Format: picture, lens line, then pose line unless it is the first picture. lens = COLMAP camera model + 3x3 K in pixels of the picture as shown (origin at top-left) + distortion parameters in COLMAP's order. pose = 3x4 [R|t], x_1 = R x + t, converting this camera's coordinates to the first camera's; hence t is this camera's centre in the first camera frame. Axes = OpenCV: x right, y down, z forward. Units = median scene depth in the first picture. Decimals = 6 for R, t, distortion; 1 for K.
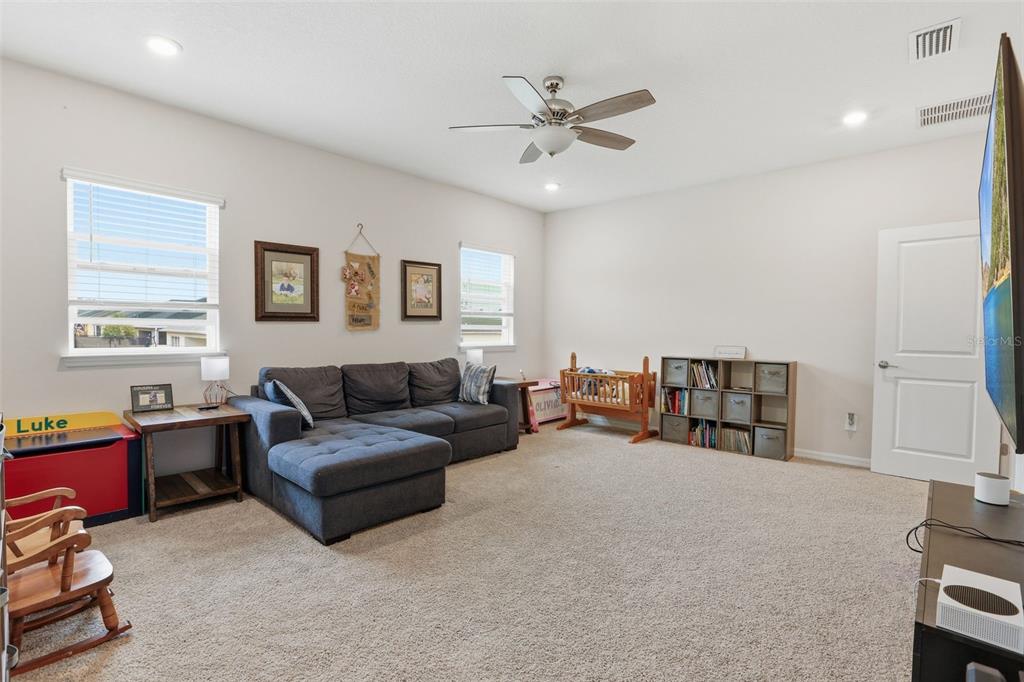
lens RADIAL K [[483.4, 0, 497.6], [0, 483.4, 338.2], [0, 0, 1]] dist [-0.000567, -0.000028]
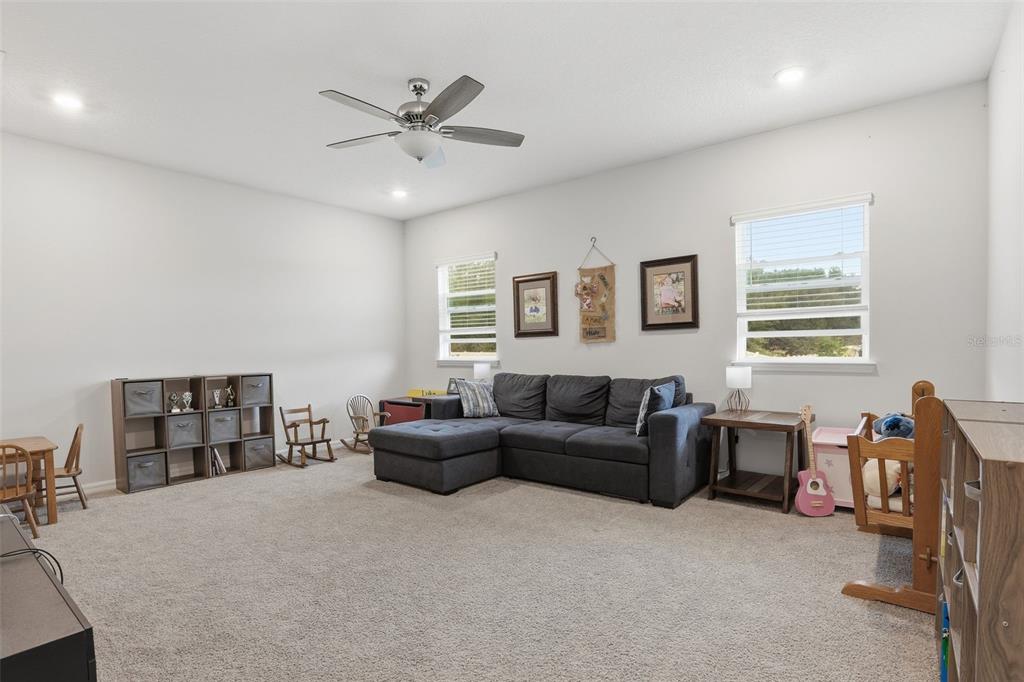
lens RADIAL K [[531.9, 0, 512.5], [0, 531.9, 357.8], [0, 0, 1]] dist [-0.000165, 0.000056]
pose [[0.099535, 0.005473, -0.995019, 0.792650], [-0.007652, 0.999960, 0.004735, 0.010544], [0.995005, 0.007142, 0.099573, 0.711397]]
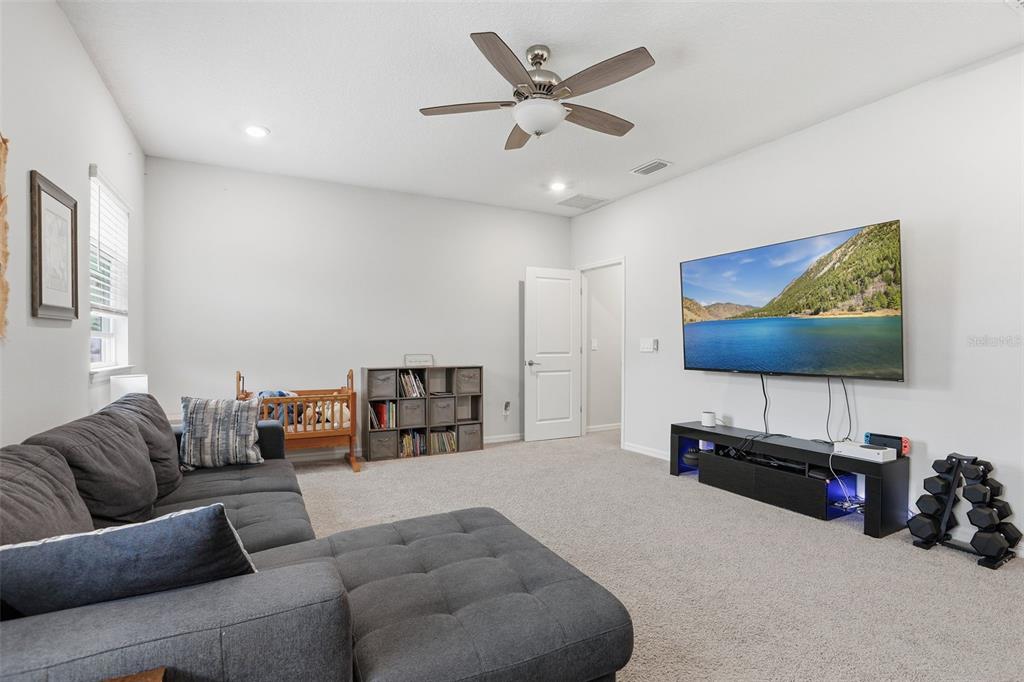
lens RADIAL K [[487.6, 0, 512.0], [0, 487.6, 341.0], [0, 0, 1]] dist [-0.000019, -0.000093]
pose [[0.353128, -0.004650, 0.935563, -0.475677], [0.021805, 0.999757, -0.003261, -0.004825], [-0.935321, 0.021552, 0.353144, 0.488079]]
